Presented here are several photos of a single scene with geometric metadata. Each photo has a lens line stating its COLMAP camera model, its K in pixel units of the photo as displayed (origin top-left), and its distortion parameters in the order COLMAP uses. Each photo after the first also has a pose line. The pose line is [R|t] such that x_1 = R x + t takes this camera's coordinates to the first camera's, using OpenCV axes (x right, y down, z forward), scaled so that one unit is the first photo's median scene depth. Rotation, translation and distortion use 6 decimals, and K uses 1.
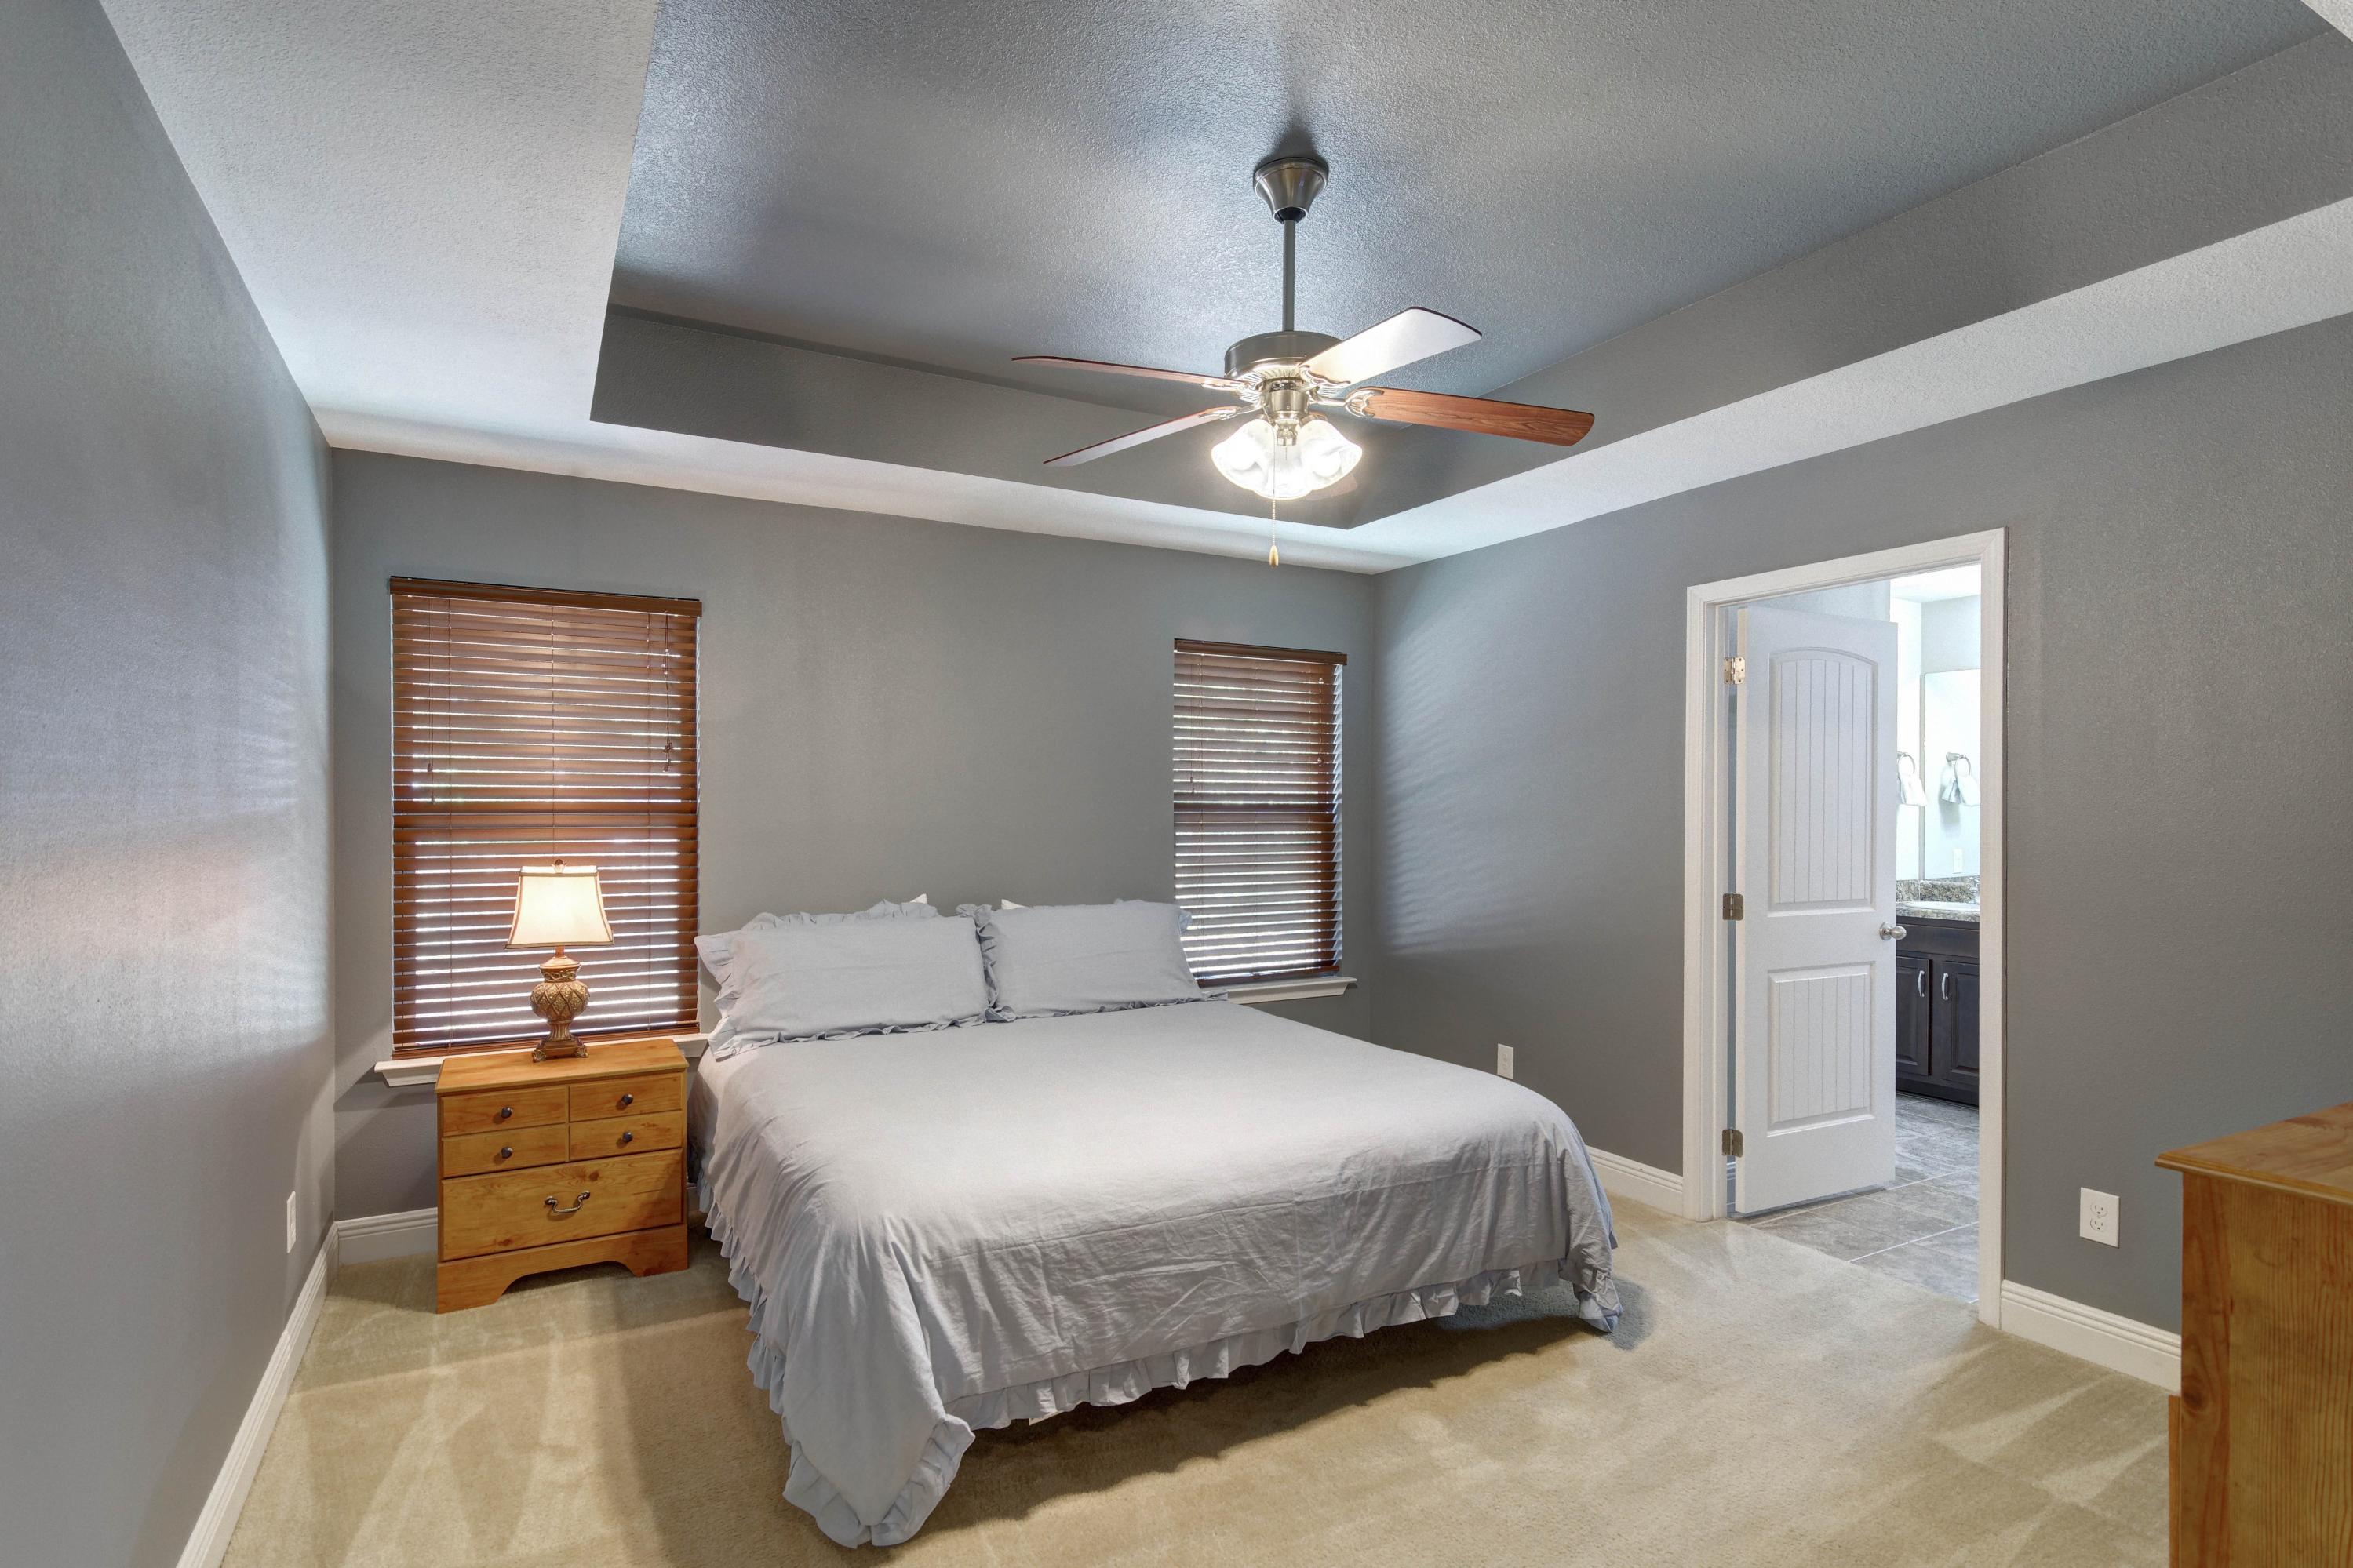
lens RADIAL K [[1179.4, 0, 1179.3], [0, 1179.4, 819.6], [0, 0, 1]] dist [0.024720, 0.000013]
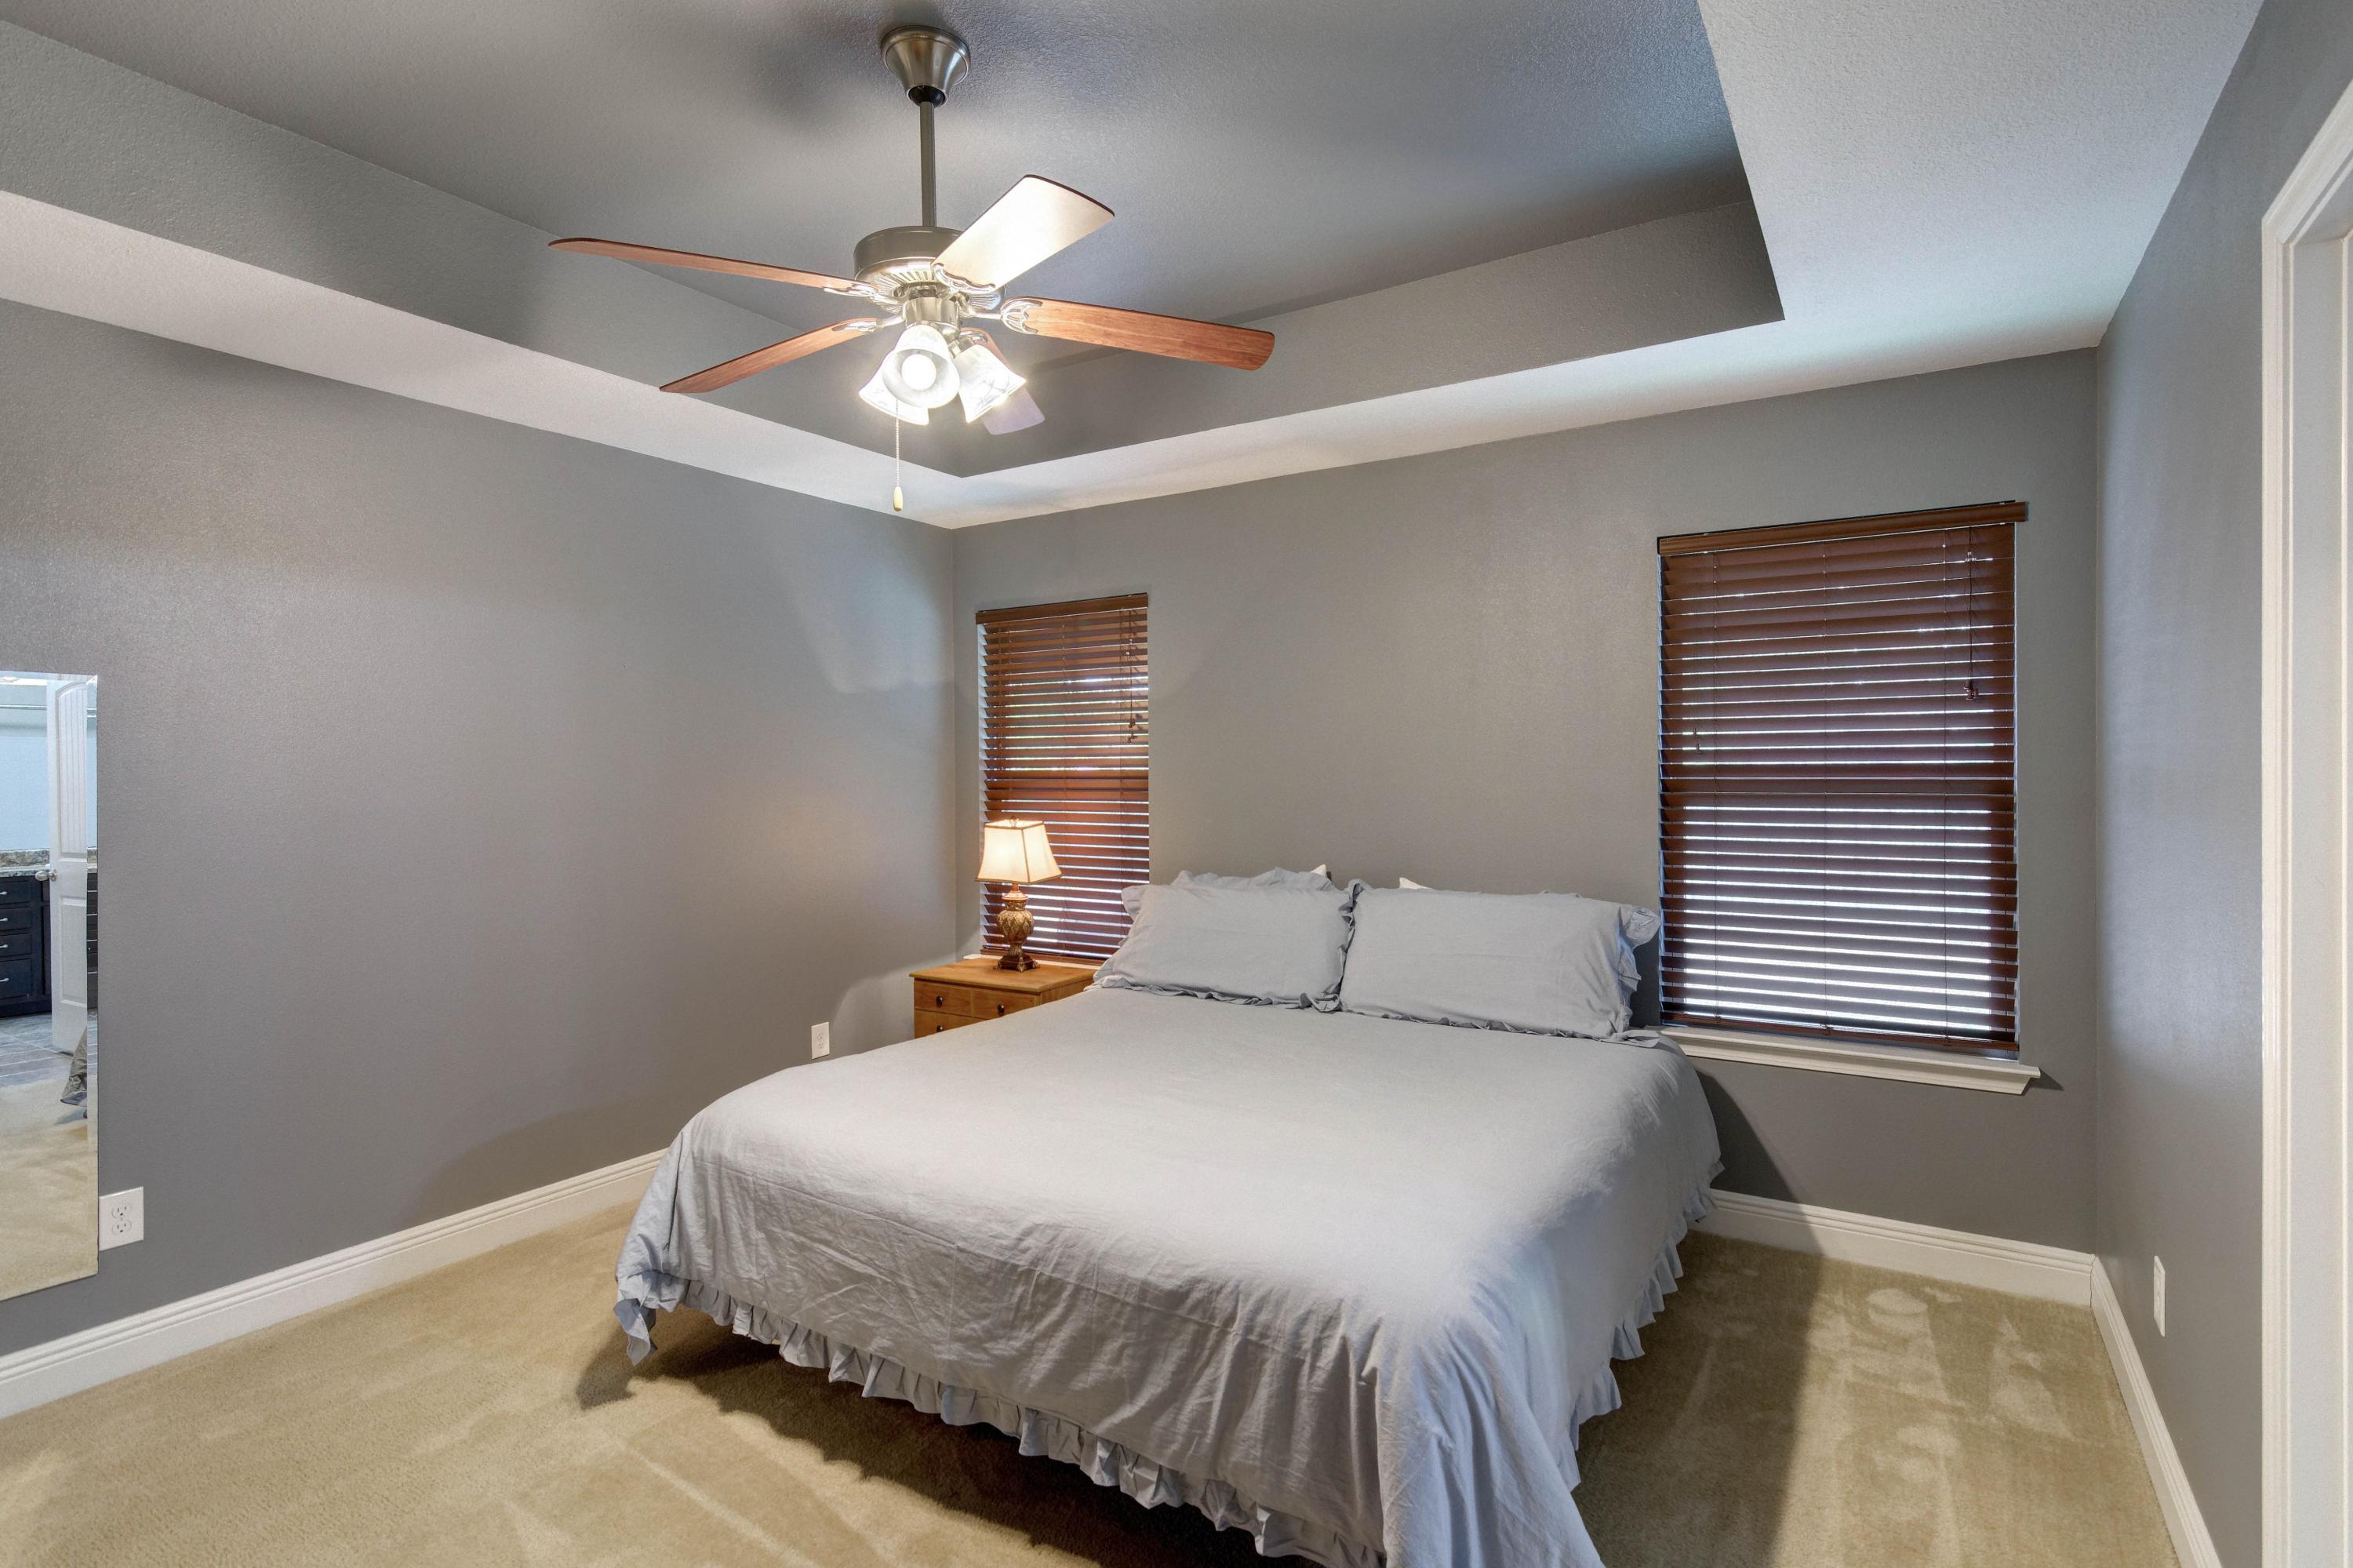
lens RADIAL K [[1160.5, 0, 1174.1], [0, 1160.5, 785.1], [0, 0, 1]] dist [0.013842, -0.000582]
pose [[0.473004, 0.009120, -0.881013, 0.867902], [-0.002340, 0.999956, 0.009095, -0.014315], [0.881057, -0.002240, 0.473004, 0.714613]]
